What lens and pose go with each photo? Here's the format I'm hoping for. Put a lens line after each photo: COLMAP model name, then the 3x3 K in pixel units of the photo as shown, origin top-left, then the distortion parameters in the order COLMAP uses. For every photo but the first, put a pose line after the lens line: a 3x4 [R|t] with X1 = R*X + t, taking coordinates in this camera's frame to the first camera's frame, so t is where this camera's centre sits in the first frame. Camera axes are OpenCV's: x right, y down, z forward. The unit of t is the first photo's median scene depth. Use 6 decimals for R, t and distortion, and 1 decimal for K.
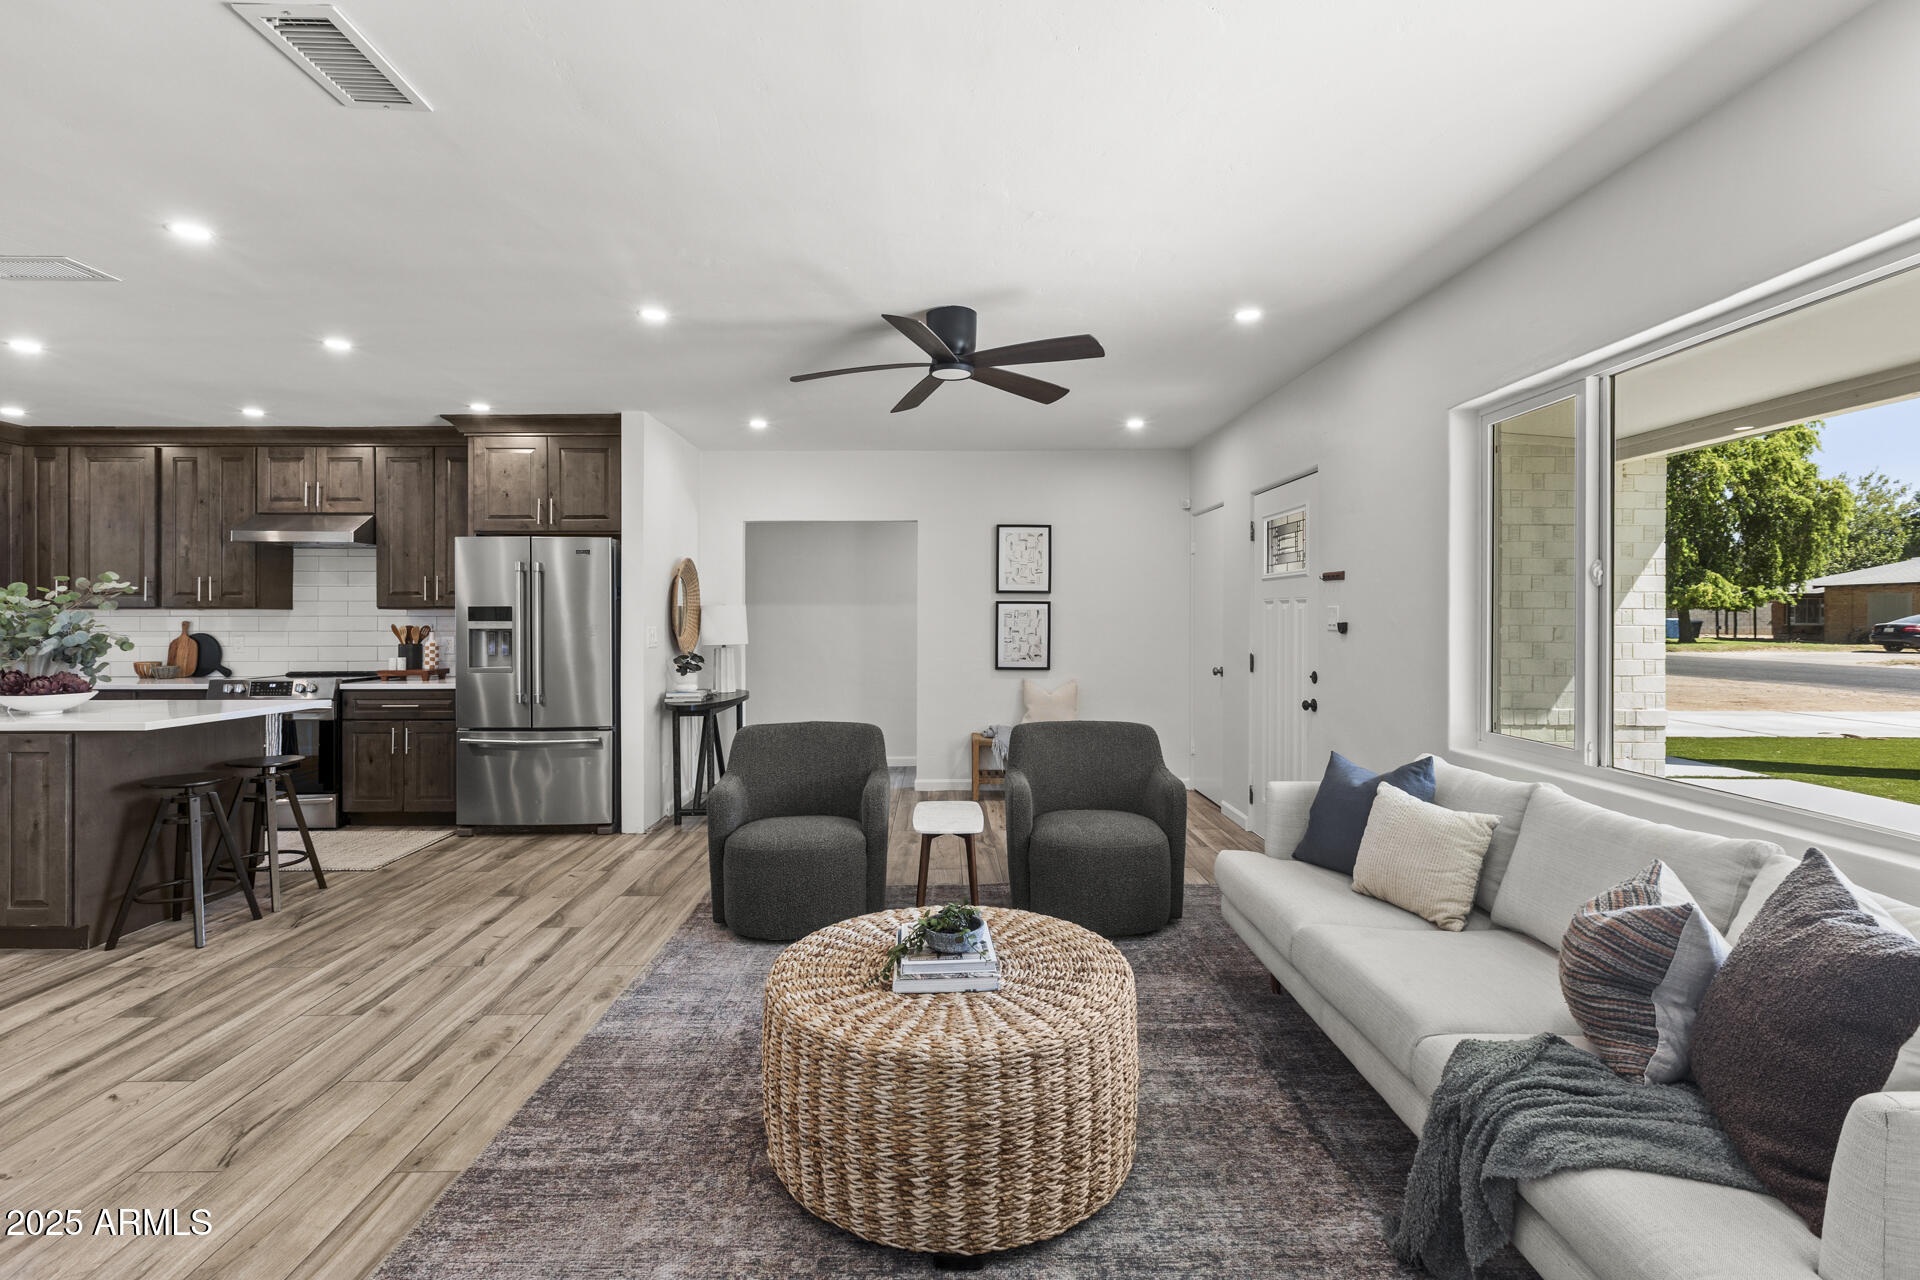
lens RADIAL K [[867.2, 0, 956.5], [0, 867.2, 614.7], [0, 0, 1]] dist [0.001471, 0.000029]
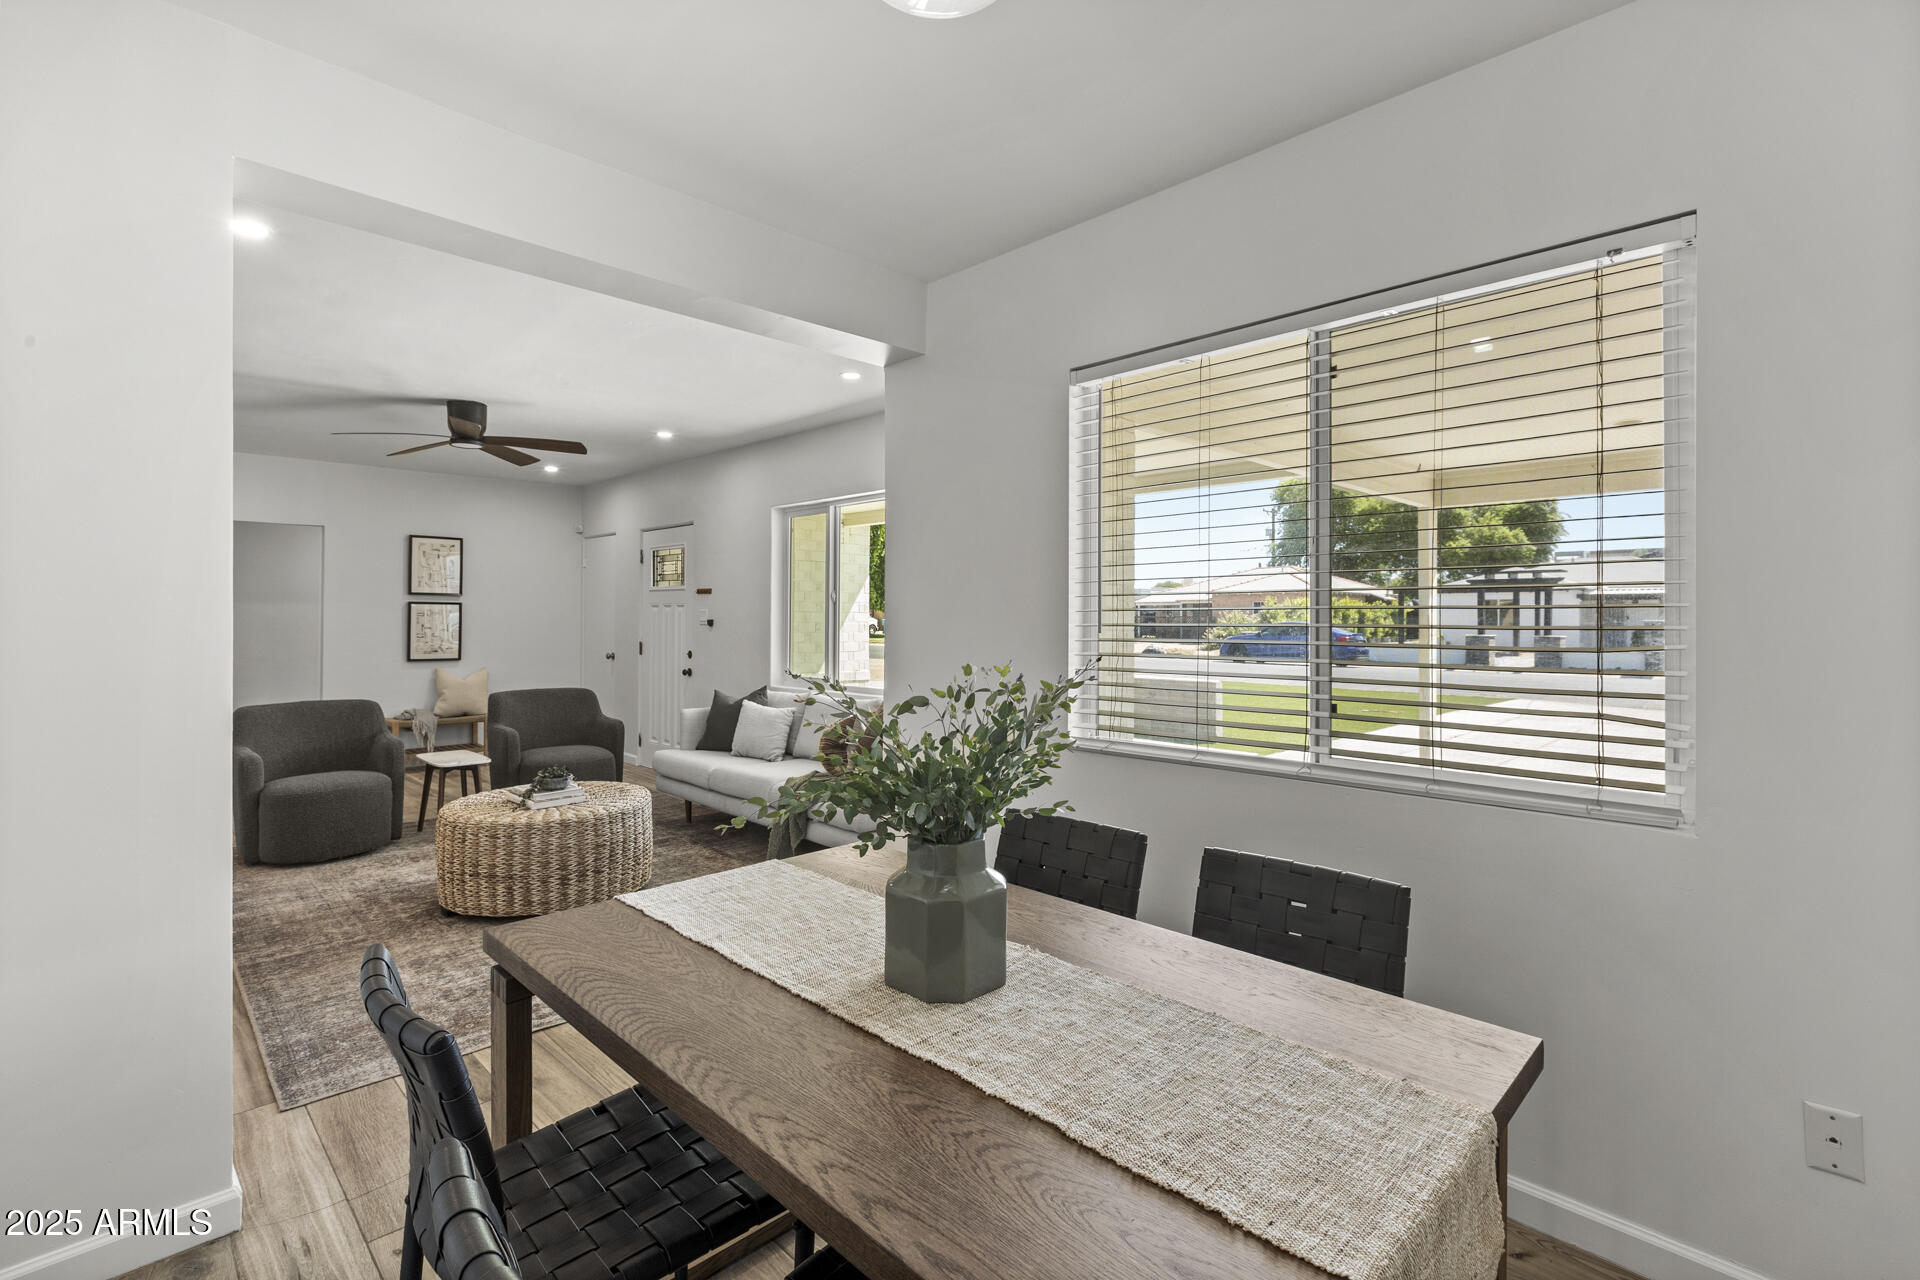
lens RADIAL K [[867.2, 0, 956.5], [0, 867.2, 614.7], [0, 0, 1]] dist [0.001471, 0.000029]
pose [[0.719955, 0.005131, 0.694002, -0.462010], [-0.004740, 0.999986, -0.002476, 0.001756], [-0.694005, -0.001507, 0.719969, -0.655654]]
